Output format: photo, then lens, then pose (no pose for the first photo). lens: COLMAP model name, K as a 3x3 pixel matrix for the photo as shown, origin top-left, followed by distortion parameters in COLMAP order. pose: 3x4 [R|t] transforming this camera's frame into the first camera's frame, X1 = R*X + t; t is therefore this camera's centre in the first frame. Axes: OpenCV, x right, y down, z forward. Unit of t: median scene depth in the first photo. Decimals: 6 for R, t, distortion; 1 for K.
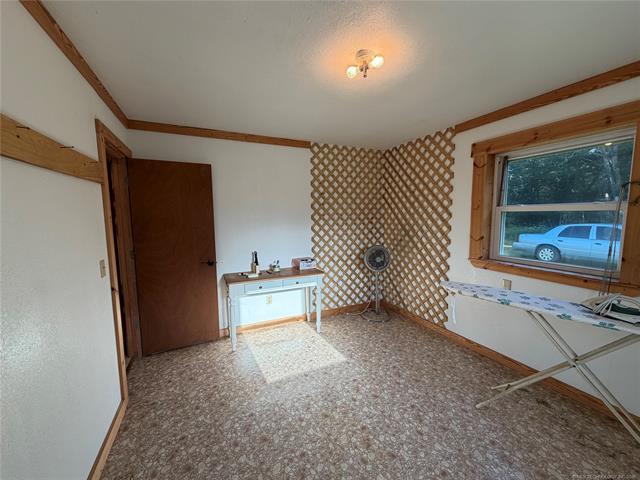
lens RADIAL K [[257.9, 0, 316.0], [0, 257.9, 240.4], [0, 0, 1]] dist [-0.001610, 0.000754]
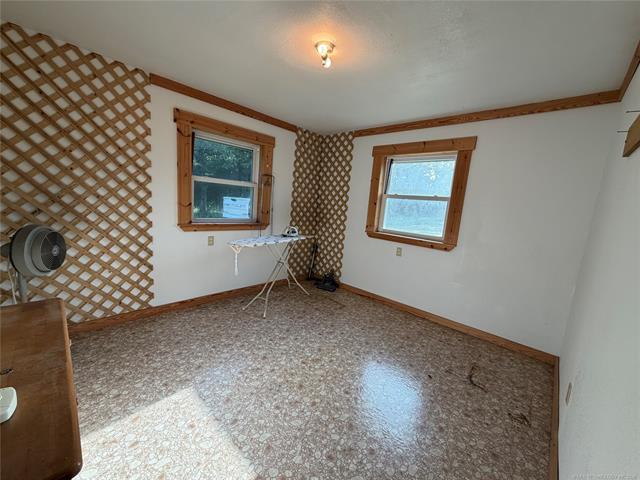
lens RADIAL K [[257.9, 0, 319.3], [0, 257.9, 241.6], [0, 0, 1]] dist [-0.001610, 0.000754]
pose [[-0.392330, -0.157228, 0.906287, -0.566302], [0.019019, 0.983685, 0.178889, -0.035587], [-0.919628, 0.087420, -0.382939, 0.886676]]
